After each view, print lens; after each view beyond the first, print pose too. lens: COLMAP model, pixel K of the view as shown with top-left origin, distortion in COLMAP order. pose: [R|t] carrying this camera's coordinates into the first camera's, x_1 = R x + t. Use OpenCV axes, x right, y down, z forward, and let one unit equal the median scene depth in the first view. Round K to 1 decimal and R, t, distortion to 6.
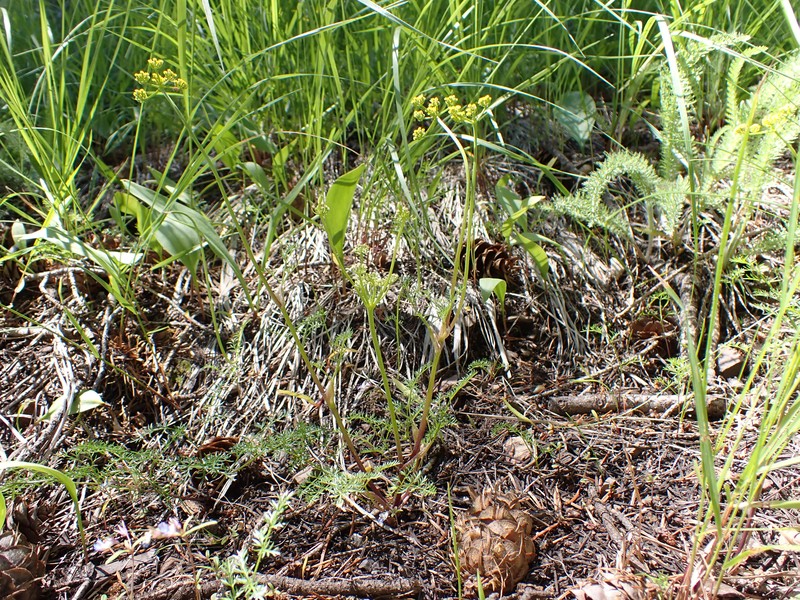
lens RADIAL K [[694.7, 0, 399.8], [0, 694.7, 318.7], [0, 0, 1]] dist [-0.047798, 0.001954]
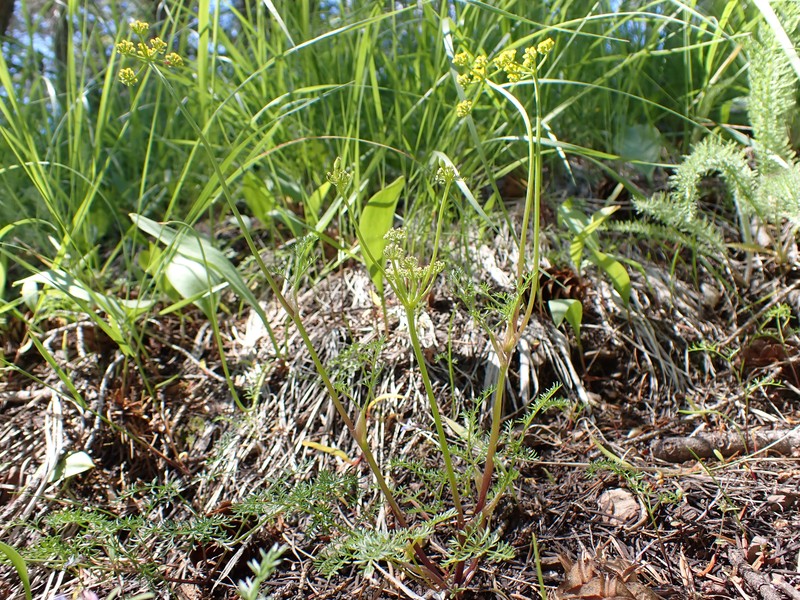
lens RADIAL K [[694.7, 0, 399.8], [0, 694.7, 318.7], [0, 0, 1]] dist [-0.047798, 0.001954]
pose [[0.995952, -0.046678, -0.076818, 0.002491], [0.035837, 0.989937, -0.136896, 0.066803], [0.082435, 0.133589, 0.987602, 0.180523]]
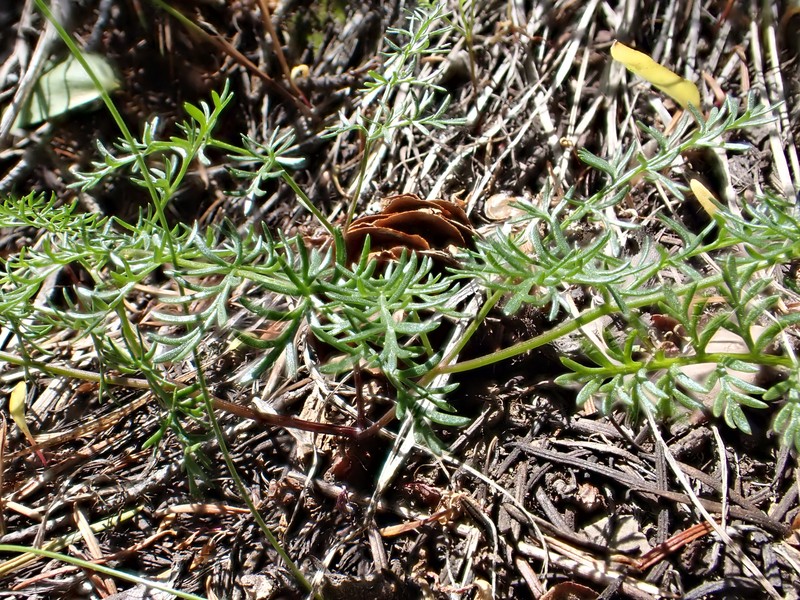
lens RADIAL K [[694.7, 0, 399.8], [0, 694.7, 318.7], [0, 0, 1]] dist [-0.047798, 0.001954]
pose [[0.962164, 0.121718, -0.243771, -0.160404], [-0.034827, 0.942274, 0.333028, 0.104694], [0.270235, -0.311938, 0.910861, 0.611239]]
